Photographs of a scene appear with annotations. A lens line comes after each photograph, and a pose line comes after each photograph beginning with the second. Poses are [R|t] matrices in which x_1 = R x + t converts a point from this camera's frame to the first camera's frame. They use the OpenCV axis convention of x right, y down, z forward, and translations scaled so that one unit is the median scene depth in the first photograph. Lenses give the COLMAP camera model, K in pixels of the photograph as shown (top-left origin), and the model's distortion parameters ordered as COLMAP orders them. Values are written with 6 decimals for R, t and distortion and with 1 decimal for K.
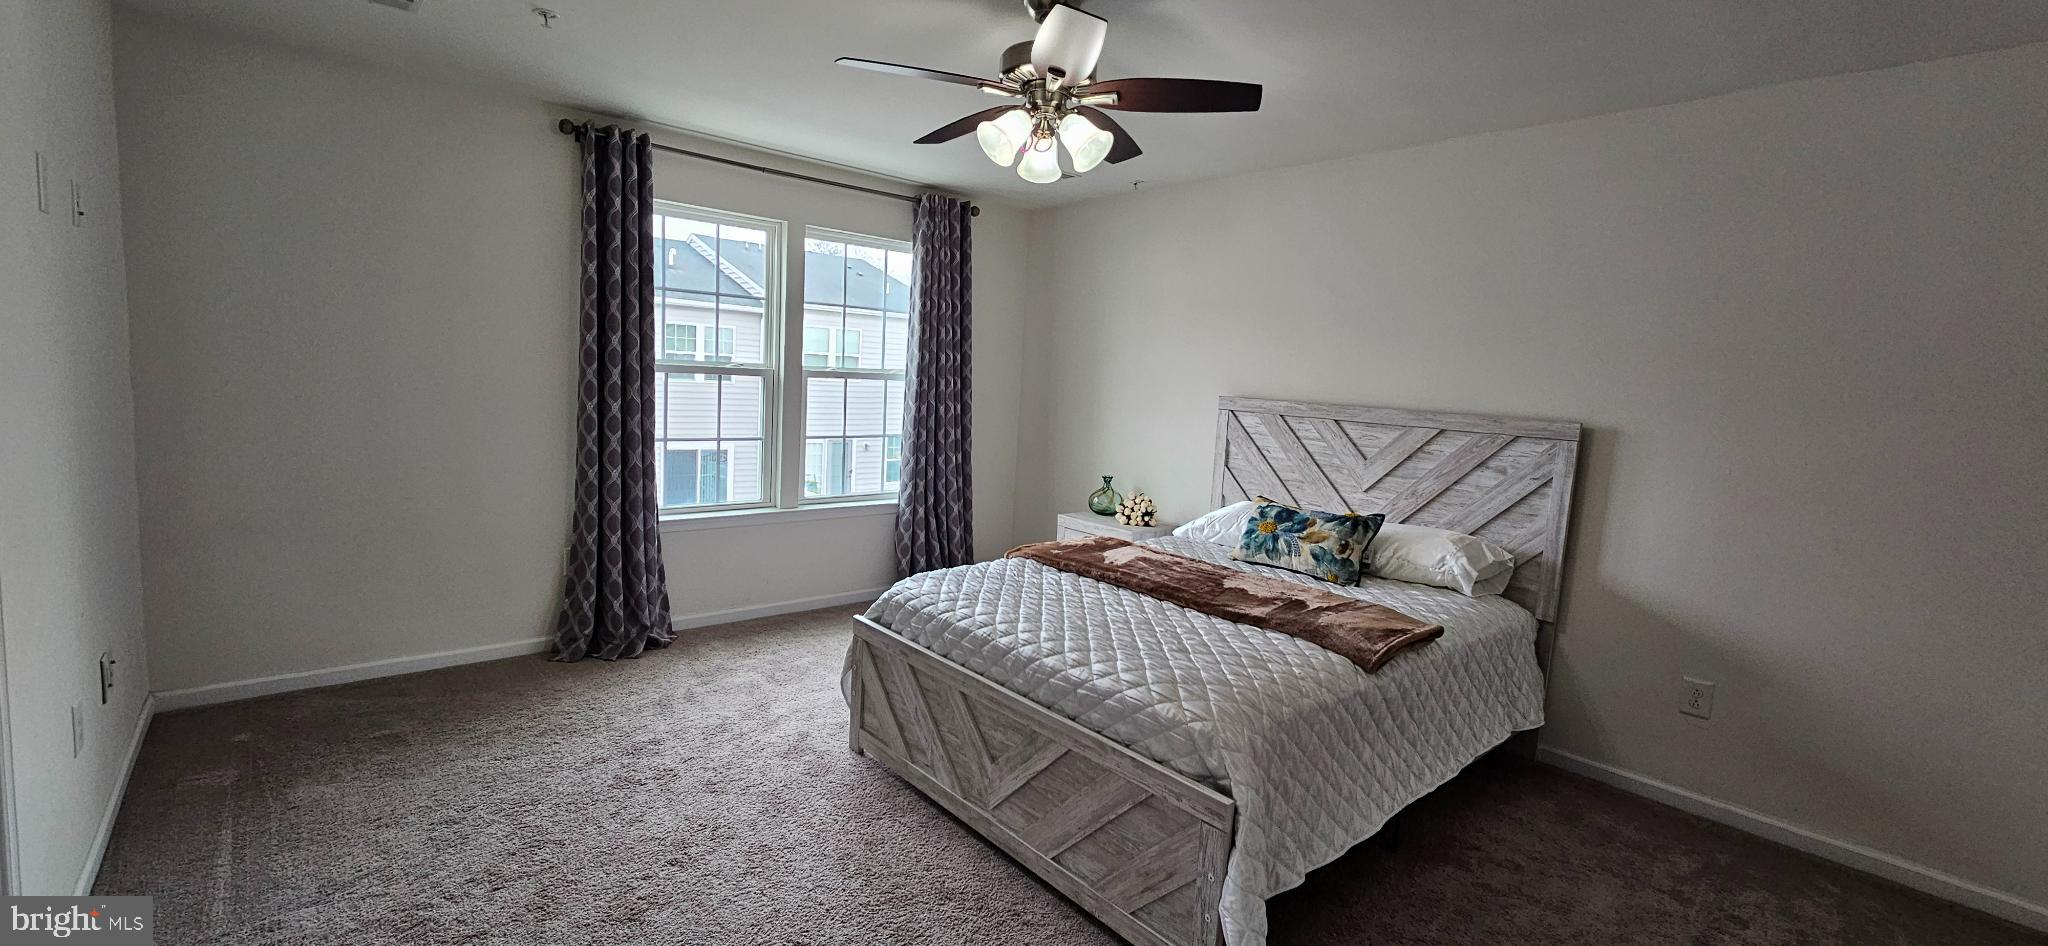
lens RADIAL K [[840.0, 0, 1020.1], [0, 840.0, 461.5], [0, 0, 1]] dist [-0.000949, -0.000062]
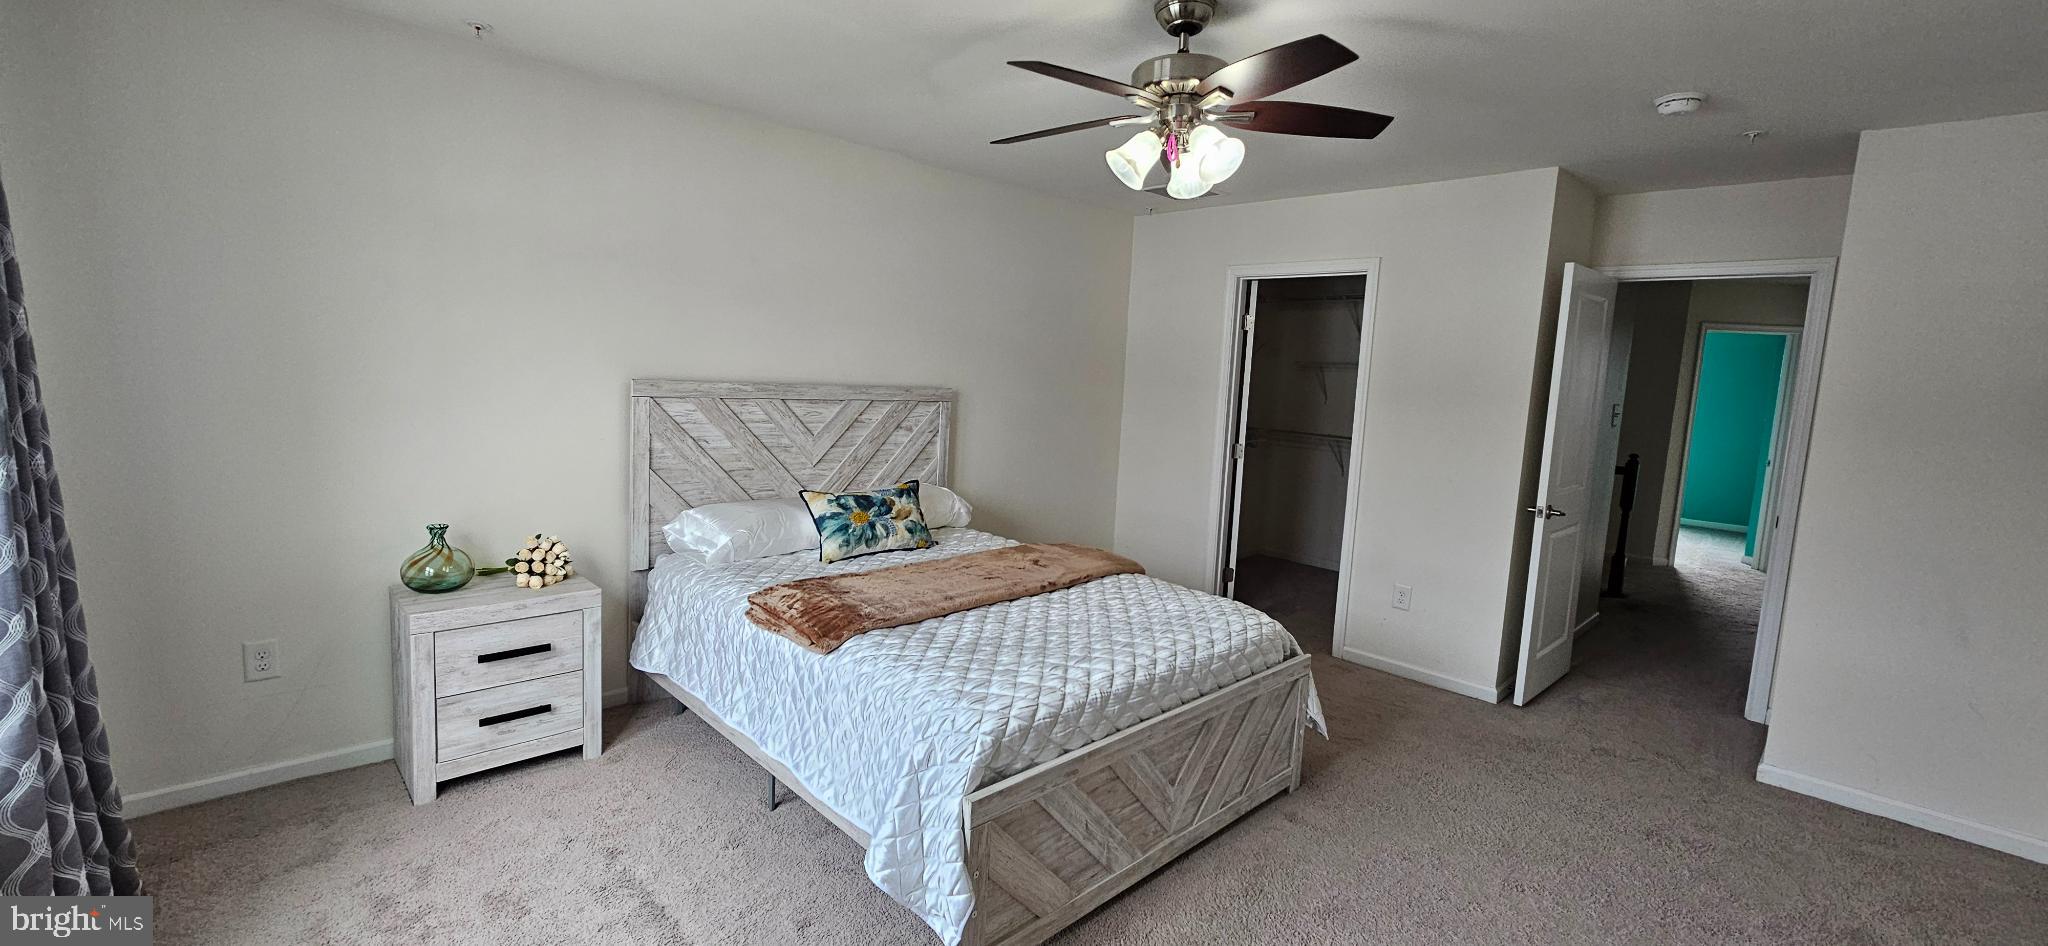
lens RADIAL K [[840.0, 0, 1020.1], [0, 840.0, 461.5], [0, 0, 1]] dist [-0.000949, -0.000062]
pose [[-0.059563, -0.168716, 0.983863, -0.606193], [0.052172, 0.983740, 0.171853, -0.130963], [-0.996860, 0.061566, -0.049792, 0.777327]]
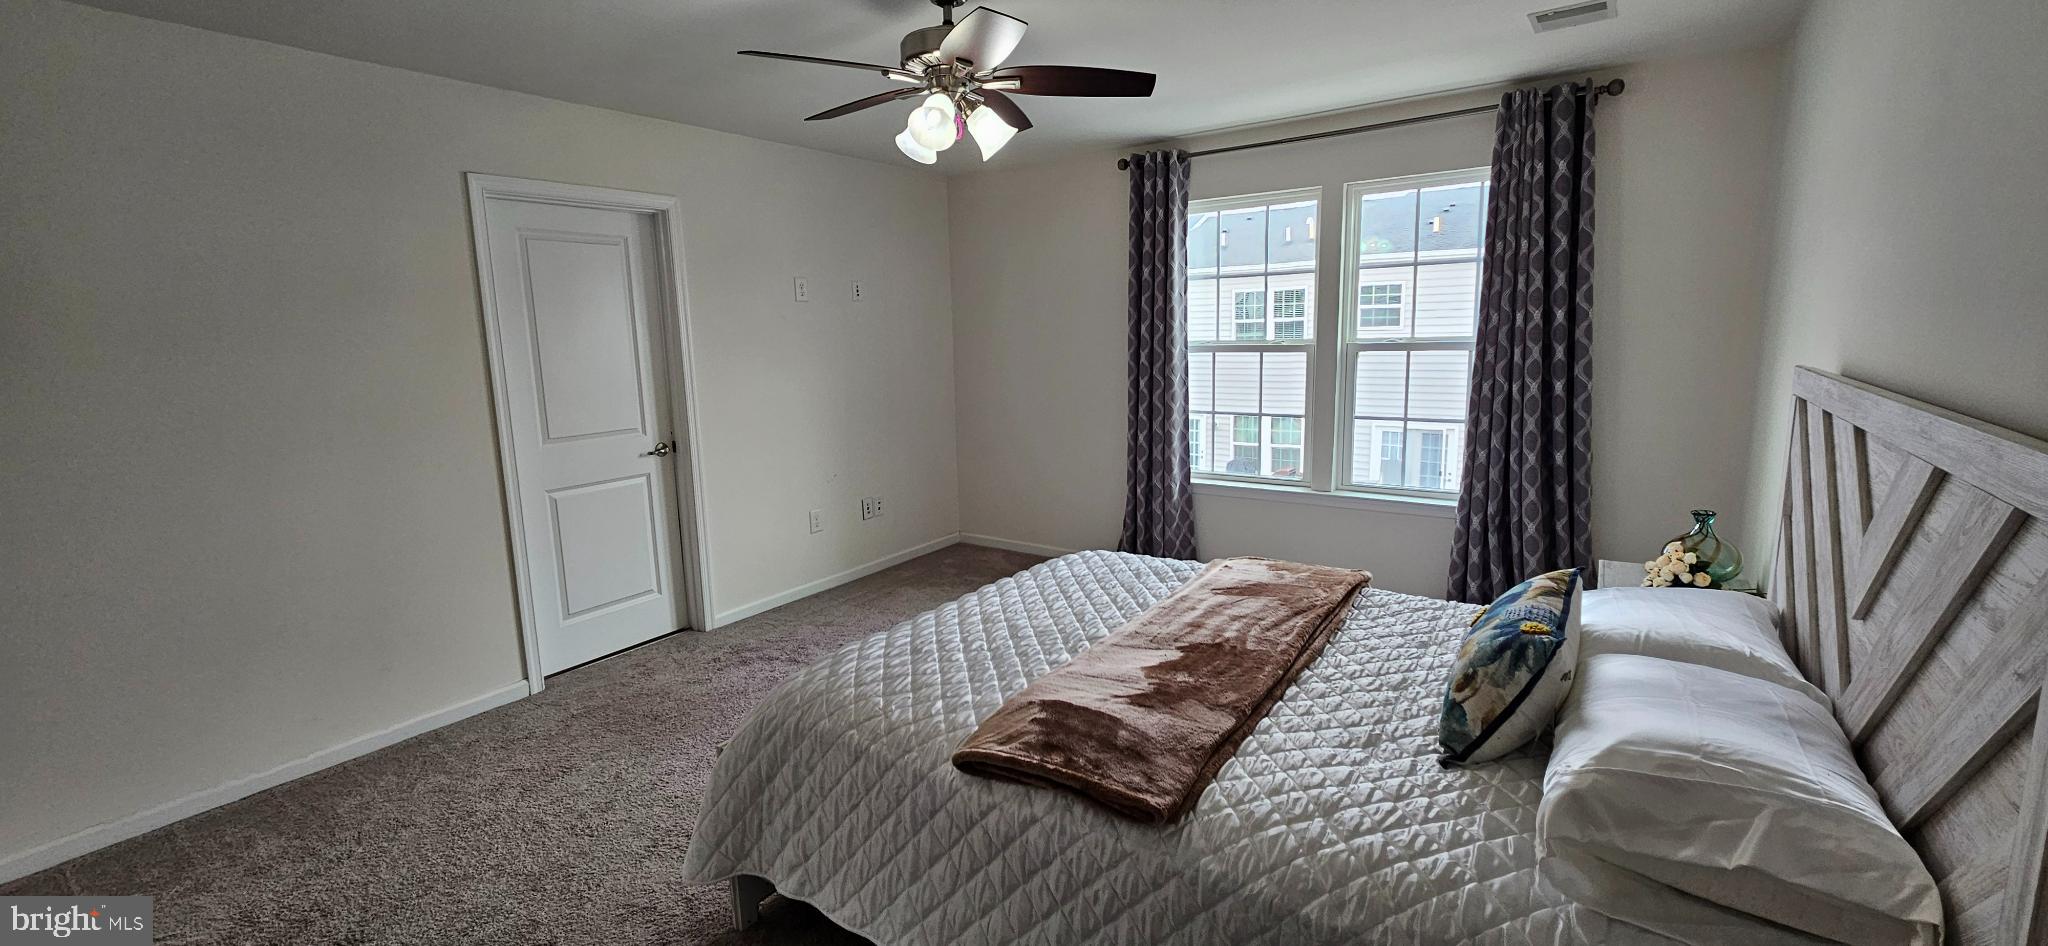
lens RADIAL K [[827.6, 0, 1027.9], [0, 827.6, 467.9], [0, 0, 1]] dist [-0.000458, 0.000148]
pose [[0.248535, 0.102040, -0.963233, 0.647998], [-0.064165, 0.993986, 0.088741, -0.038621], [0.966495, 0.039750, 0.253587, 0.530973]]
